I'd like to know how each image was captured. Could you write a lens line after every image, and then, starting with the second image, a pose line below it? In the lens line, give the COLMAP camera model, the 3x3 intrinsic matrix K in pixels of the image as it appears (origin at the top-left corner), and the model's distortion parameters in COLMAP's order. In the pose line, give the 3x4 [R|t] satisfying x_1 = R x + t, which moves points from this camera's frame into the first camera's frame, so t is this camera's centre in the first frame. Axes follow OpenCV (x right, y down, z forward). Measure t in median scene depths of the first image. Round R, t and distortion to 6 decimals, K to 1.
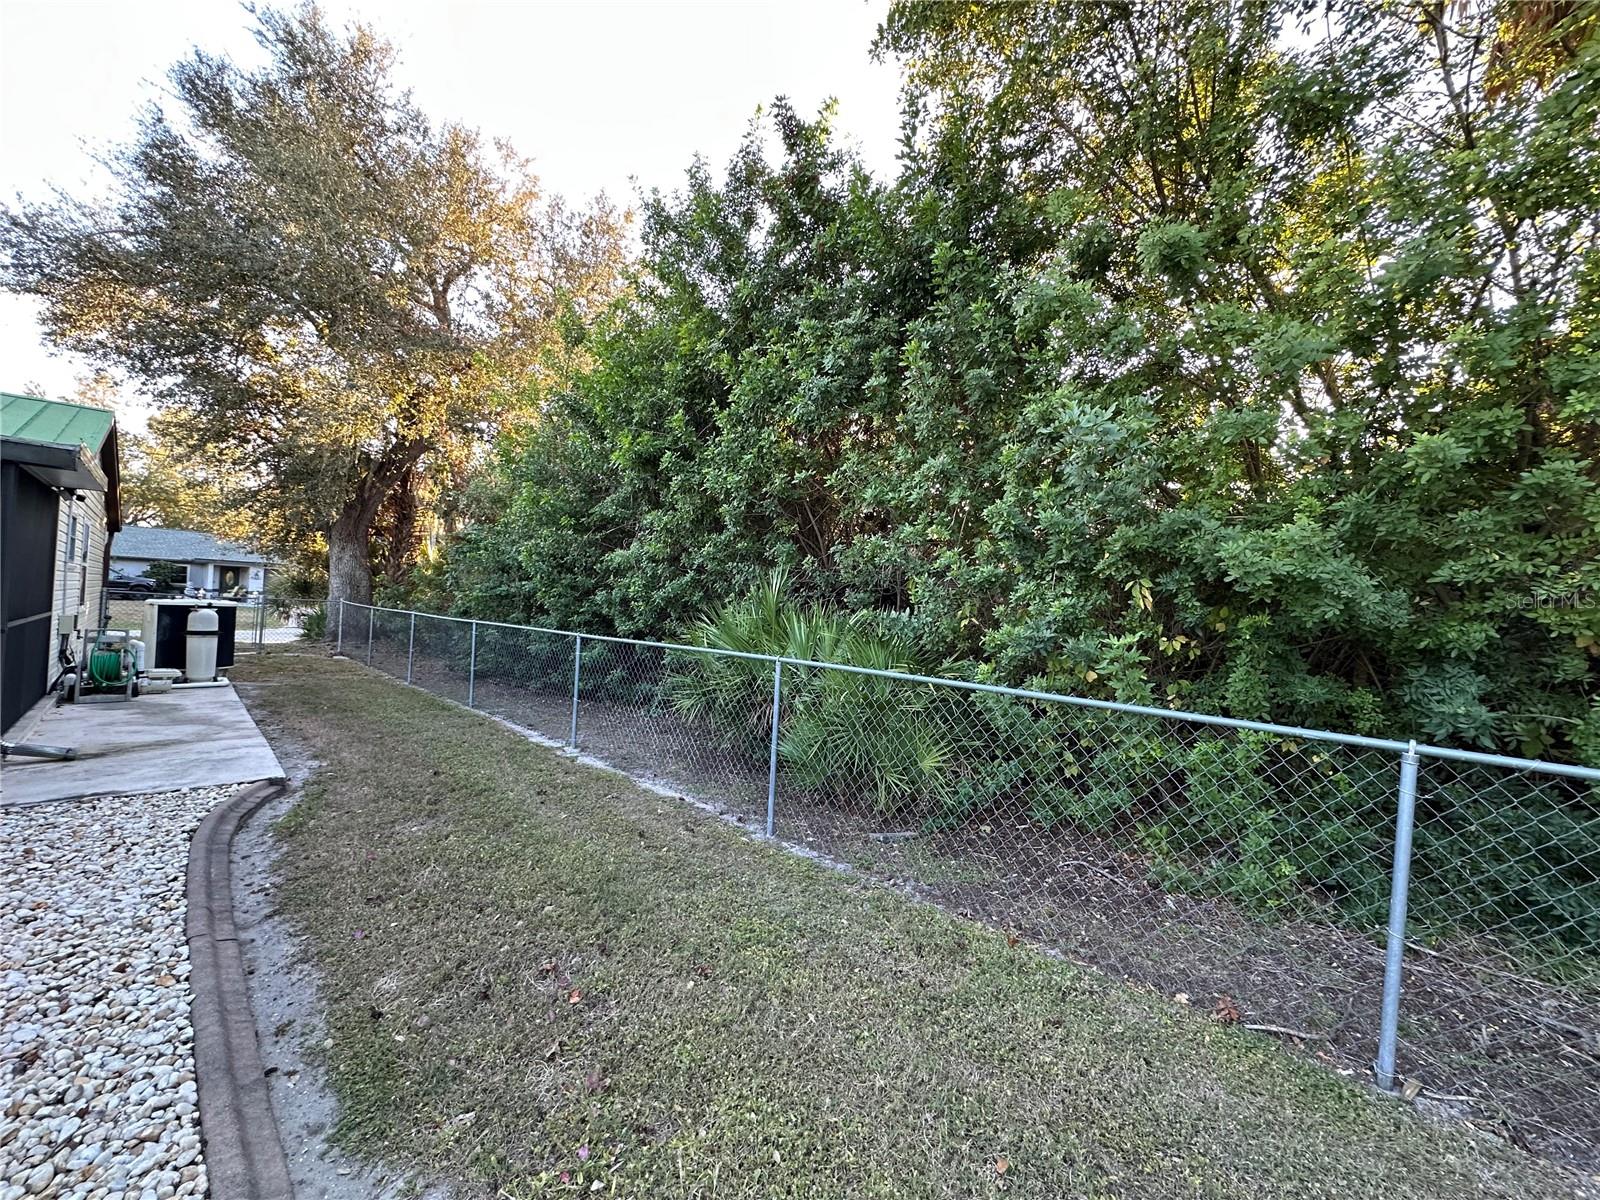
lens RADIAL K [[635.9, 0, 800.0], [0, 635.9, 600.0], [0, 0, 1]] dist [-0.001553, 0.000347]
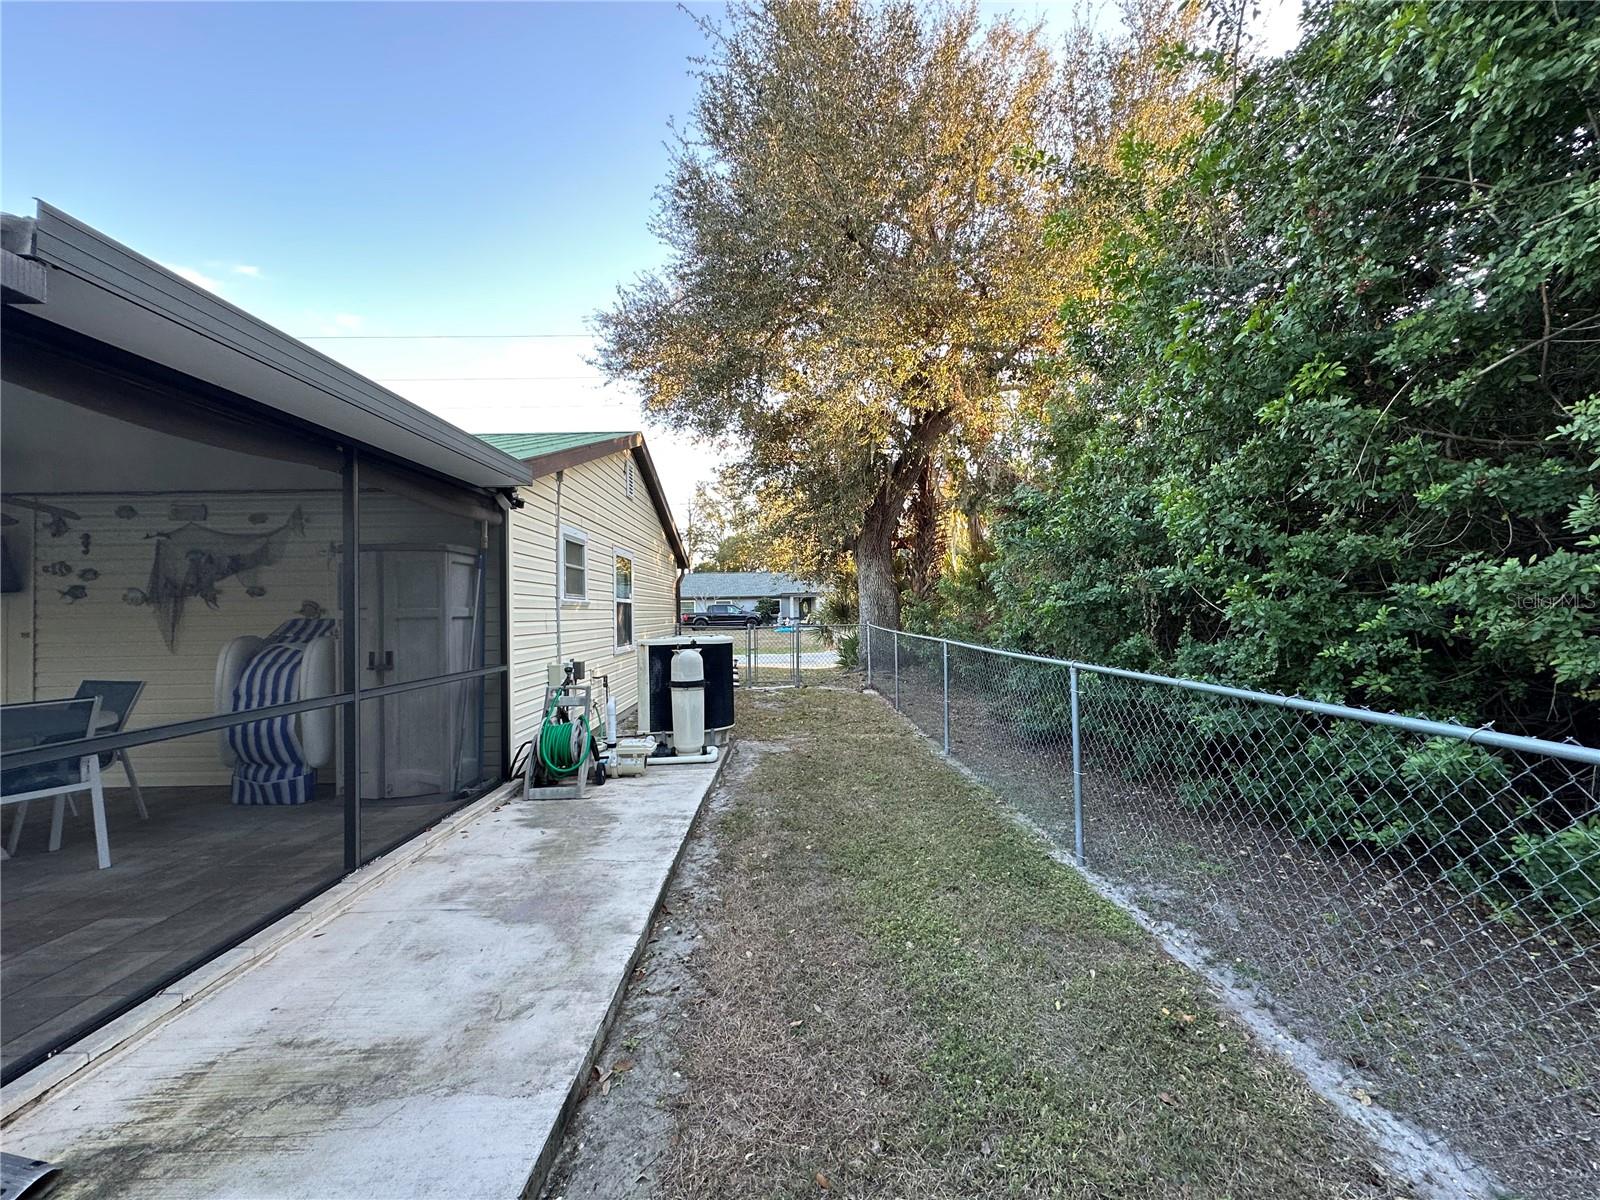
lens RADIAL K [[635.9, 0, 800.0], [0, 635.9, 600.0], [0, 0, 1]] dist [-0.001553, 0.000347]
pose [[0.721455, -0.073013, -0.688602, -0.183375], [0.062641, 0.997230, -0.040107, -0.002518], [0.689623, -0.014199, 0.724030, 0.295993]]
